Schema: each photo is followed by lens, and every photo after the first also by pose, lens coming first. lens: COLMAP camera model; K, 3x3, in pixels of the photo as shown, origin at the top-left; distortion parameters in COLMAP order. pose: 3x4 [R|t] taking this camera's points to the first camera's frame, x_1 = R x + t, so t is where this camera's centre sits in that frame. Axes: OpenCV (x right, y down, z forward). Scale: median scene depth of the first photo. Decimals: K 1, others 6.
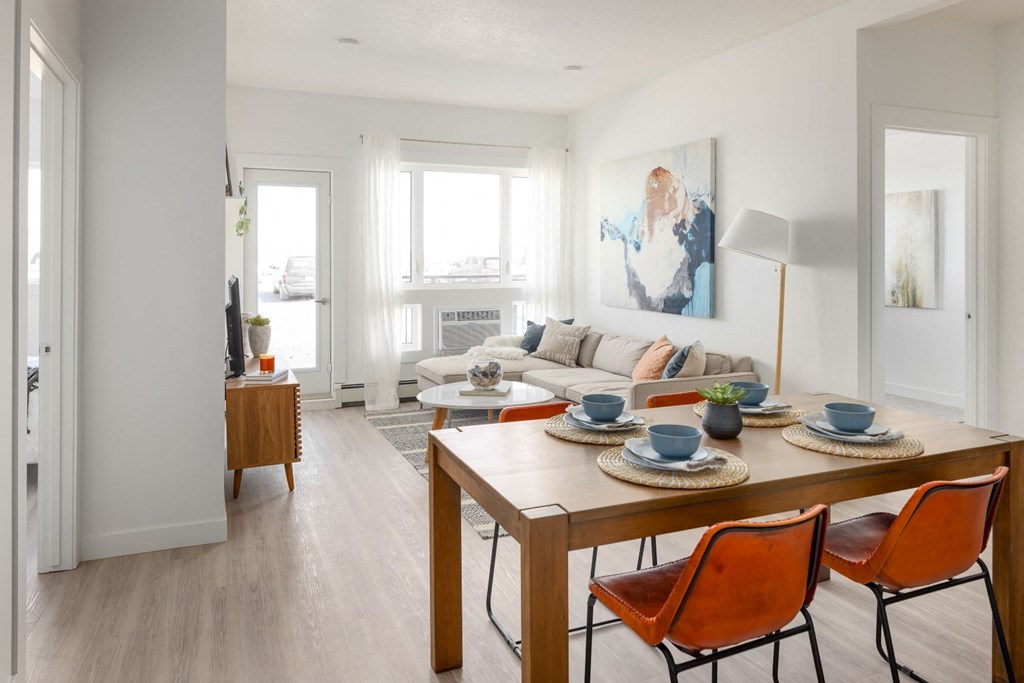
lens RADIAL K [[696.7, 0, 510.9], [0, 696.7, 252.9], [0, 0, 1]] dist [-0.001567, 0.000467]
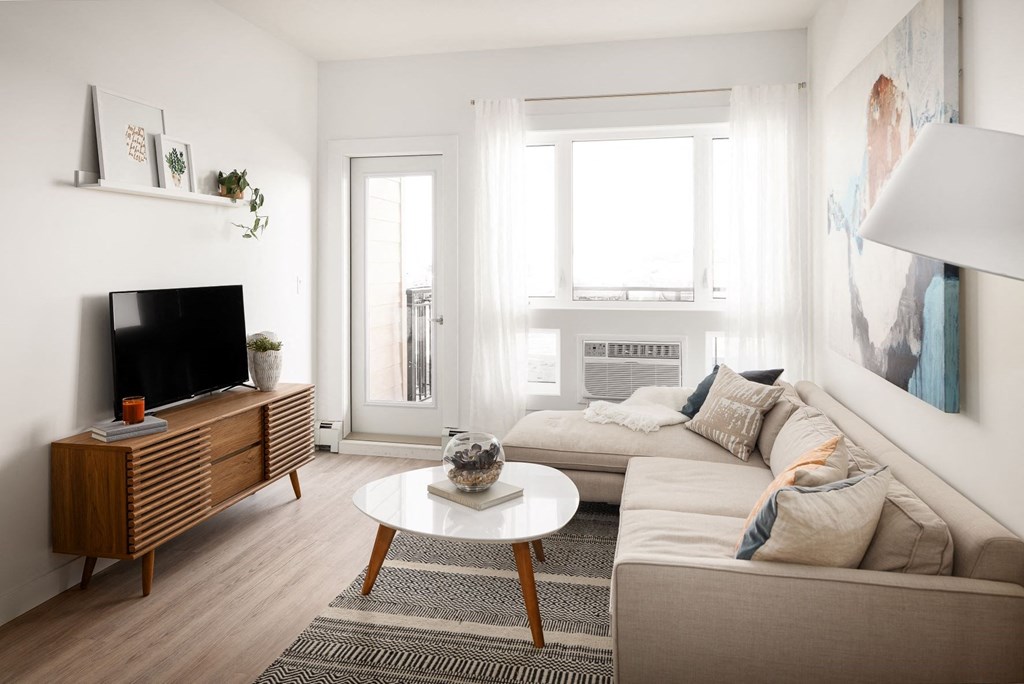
lens RADIAL K [[696.7, 0, 510.9], [0, 696.7, 253.4], [0, 0, 1]] dist [-0.001567, 0.000467]
pose [[0.814565, -0.009099, -0.580001, 0.262017], [0.005773, 0.999955, -0.007580, 0.001436], [0.580044, 0.002826, 0.814581, 0.428104]]
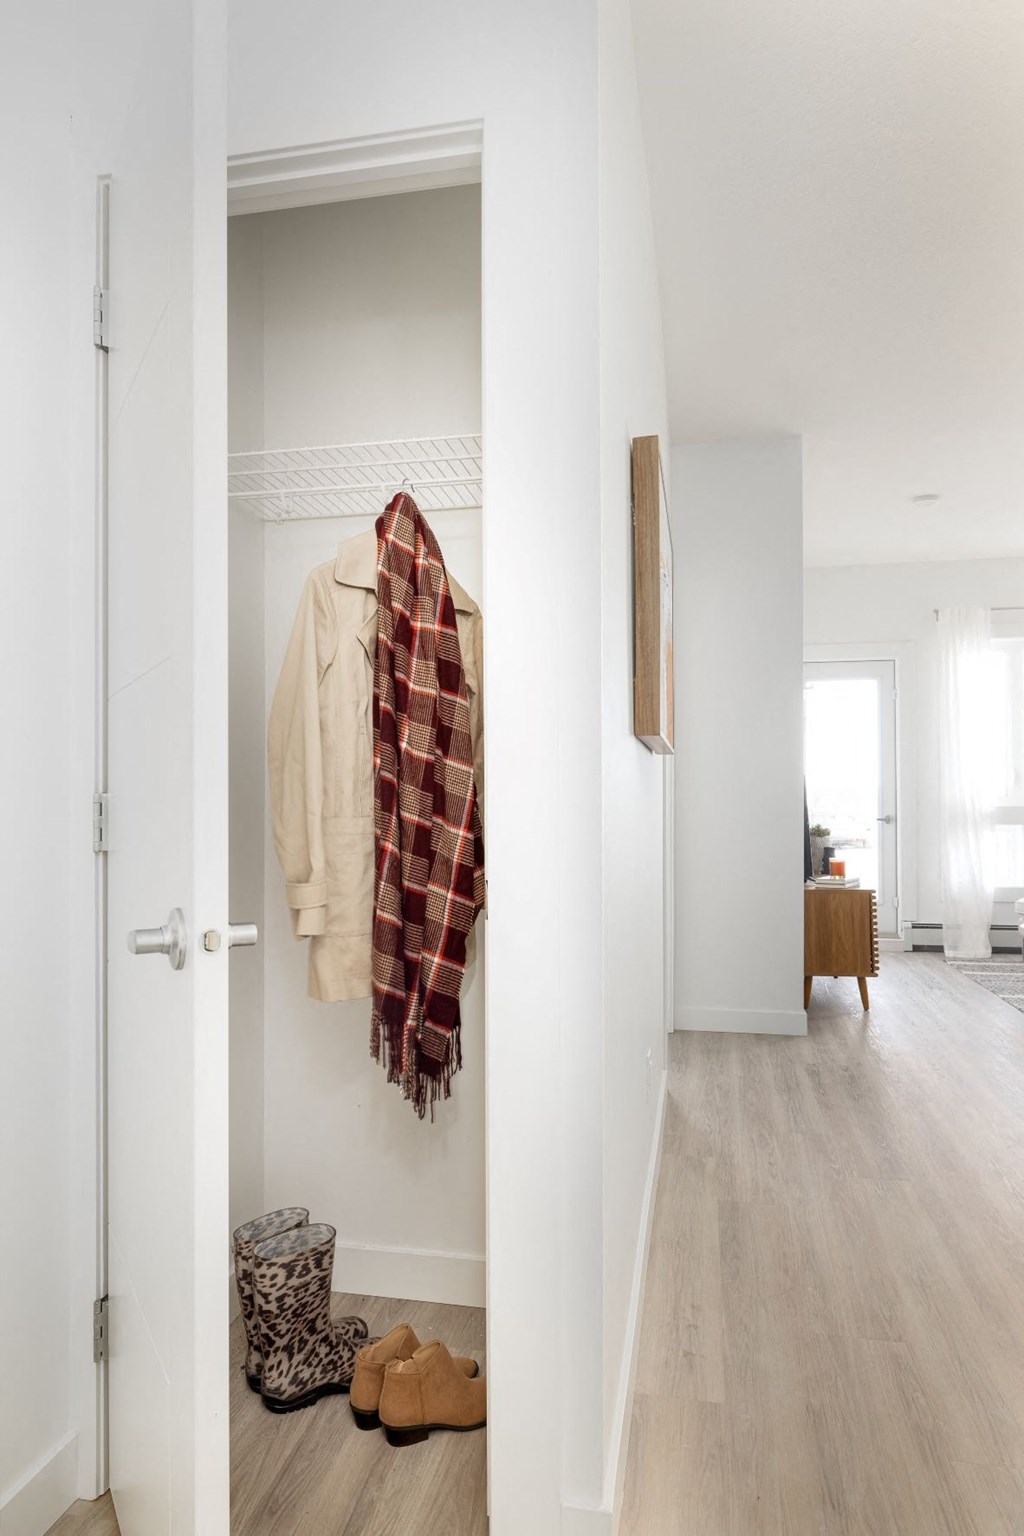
lens RADIAL K [[960.9, 0, 514.8], [0, 960.9, 790.6], [0, 0, 1]] dist [0.001145, 0.000025]
pose [[0.821911, -0.006543, -0.569578, 0.013169], [0.006998, 0.999975, -0.001388, 0.036663], [0.569573, -0.002845, 0.821936, -0.179333]]
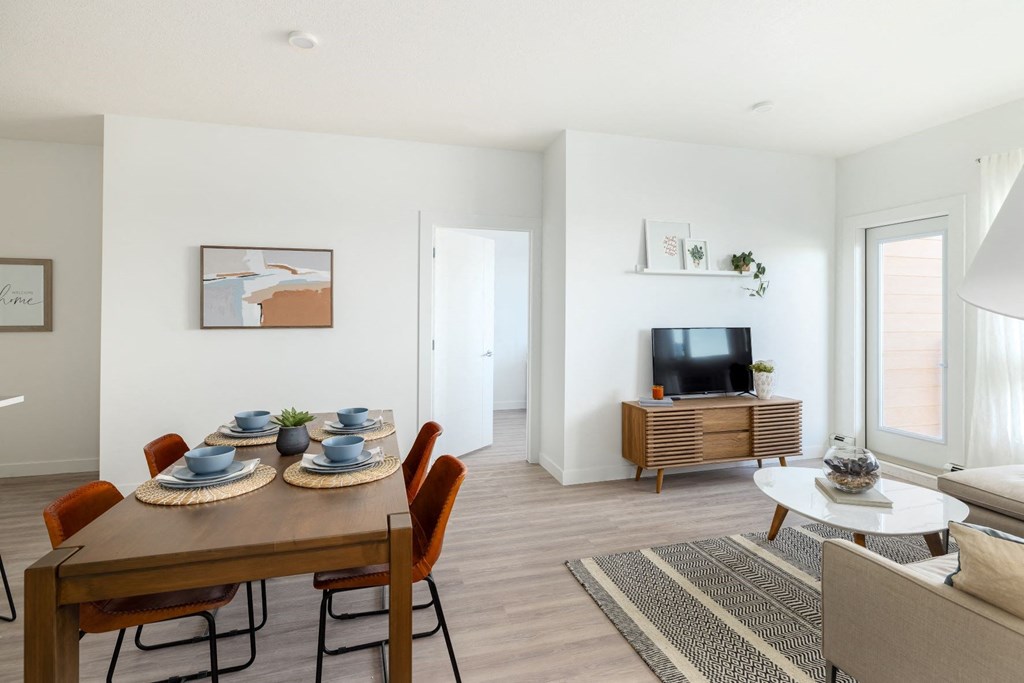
lens RADIAL K [[504.2, 0, 512.1], [0, 504.2, 309.4], [0, 0, 1]] dist [-0.000735, -0.000080]
pose [[-0.111733, -0.009067, -0.993697, 0.429747], [0.005364, 0.999938, -0.009727, 0.004069], [0.993724, -0.006417, -0.111678, 0.557961]]
